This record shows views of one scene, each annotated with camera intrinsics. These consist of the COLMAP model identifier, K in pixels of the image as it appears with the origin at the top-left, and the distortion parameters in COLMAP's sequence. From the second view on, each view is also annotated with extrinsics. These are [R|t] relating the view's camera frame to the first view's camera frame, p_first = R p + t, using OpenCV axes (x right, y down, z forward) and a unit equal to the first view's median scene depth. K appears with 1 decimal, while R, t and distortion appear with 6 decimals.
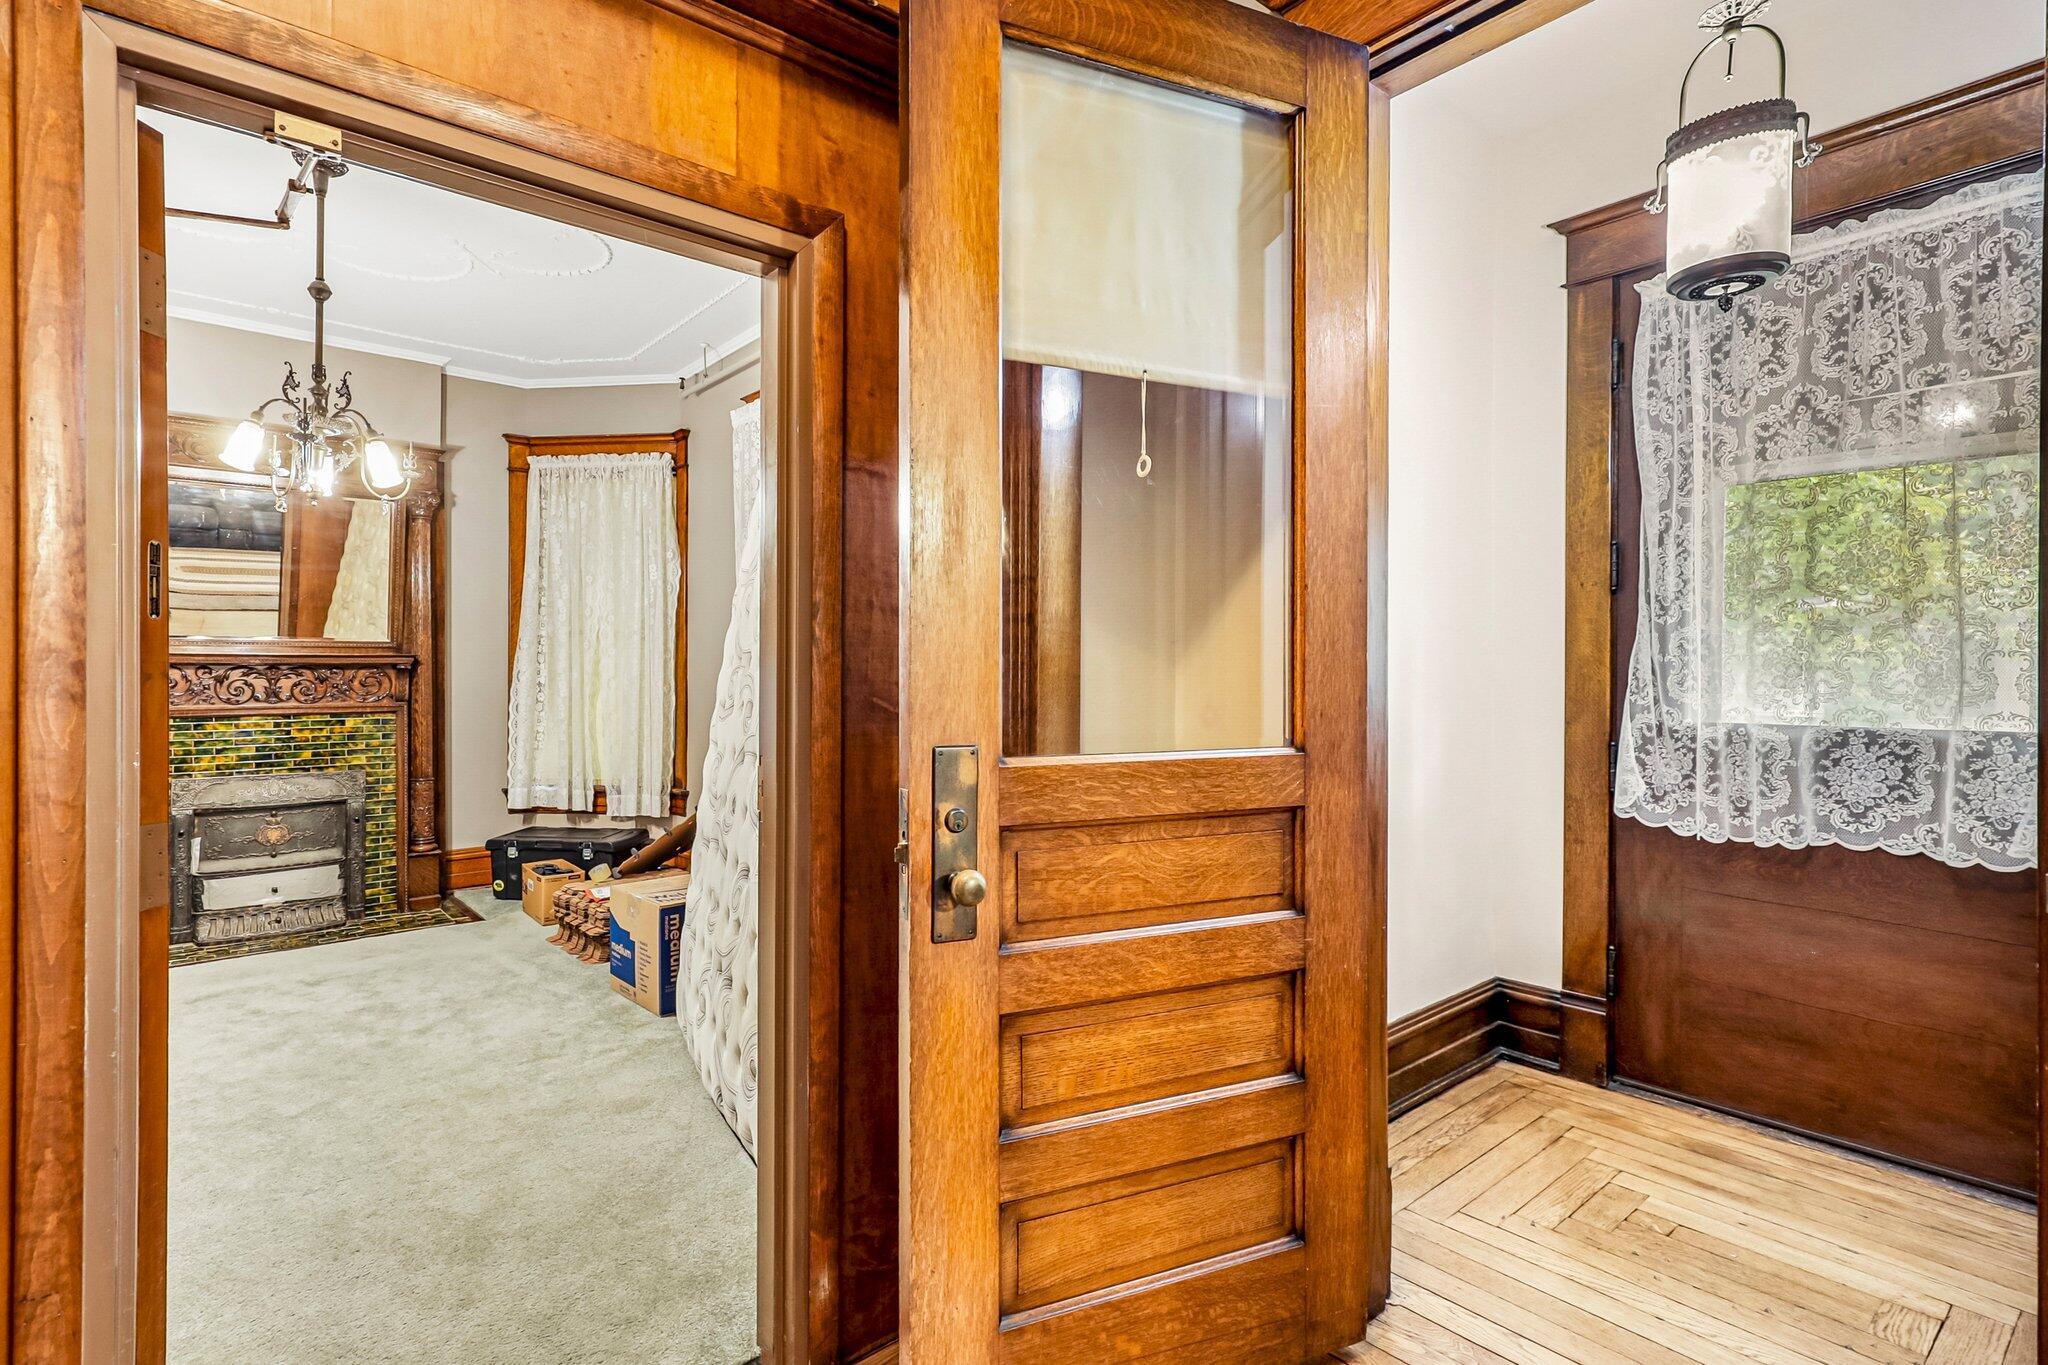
lens RADIAL K [[1002.5, 0, 963.2], [0, 1002.5, 672.4], [0, 0, 1]] dist [0.011566, 0.000462]
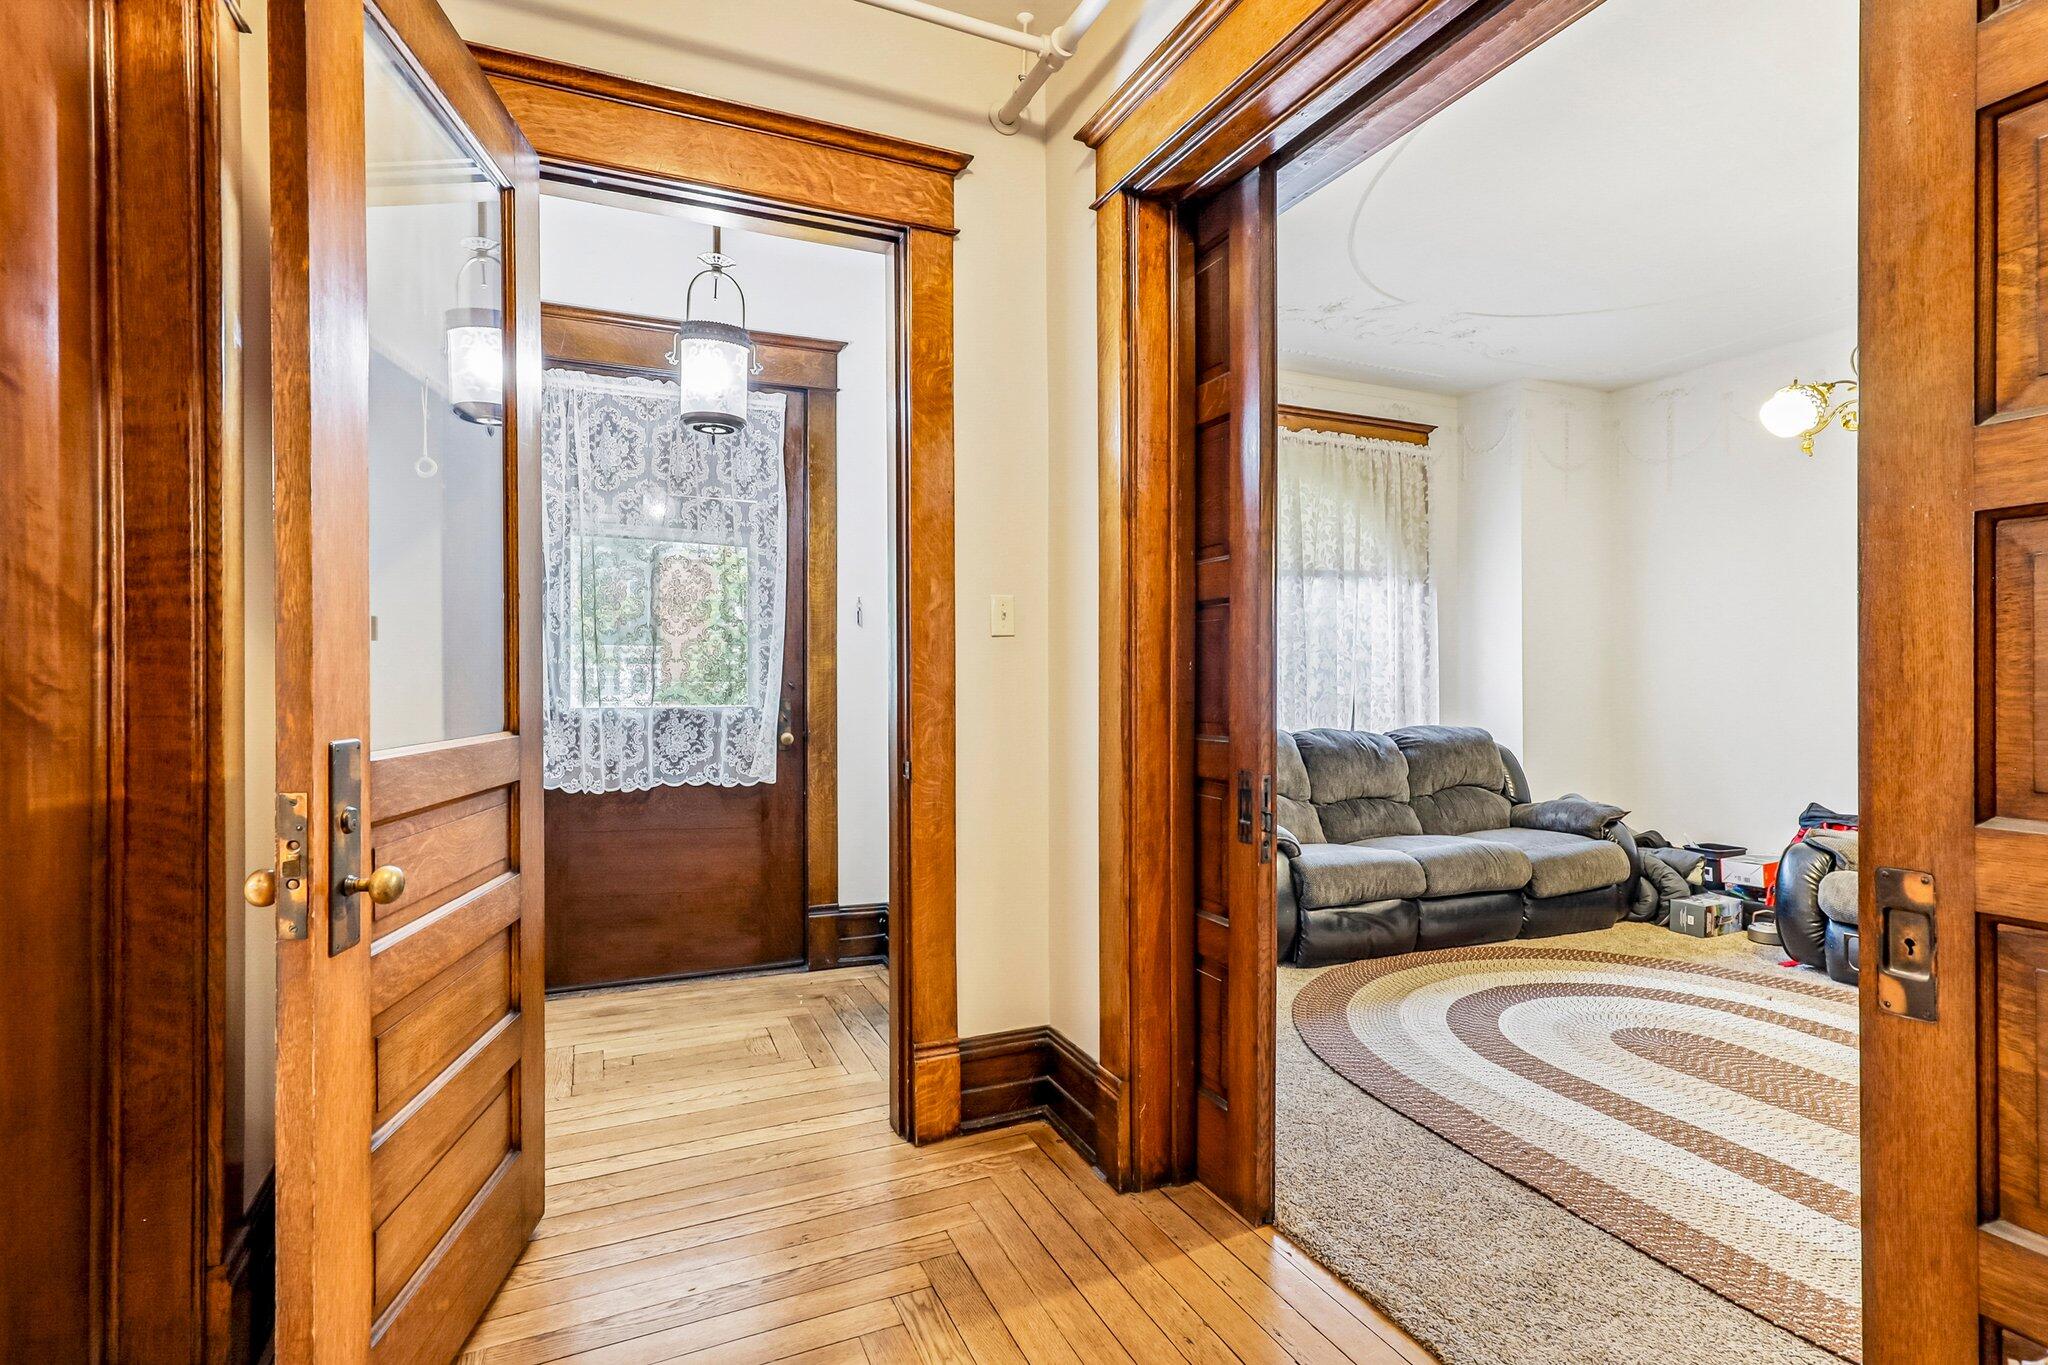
lens RADIAL K [[966.8, 0, 1005.6], [0, 966.8, 659.4], [0, 0, 1]] dist [0.005528, -0.000004]
pose [[0.280724, 0.020308, 0.959574, -0.411388], [-0.004904, 0.999793, -0.019725, 0.007335], [-0.959776, 0.000831, 0.280766, 0.093782]]
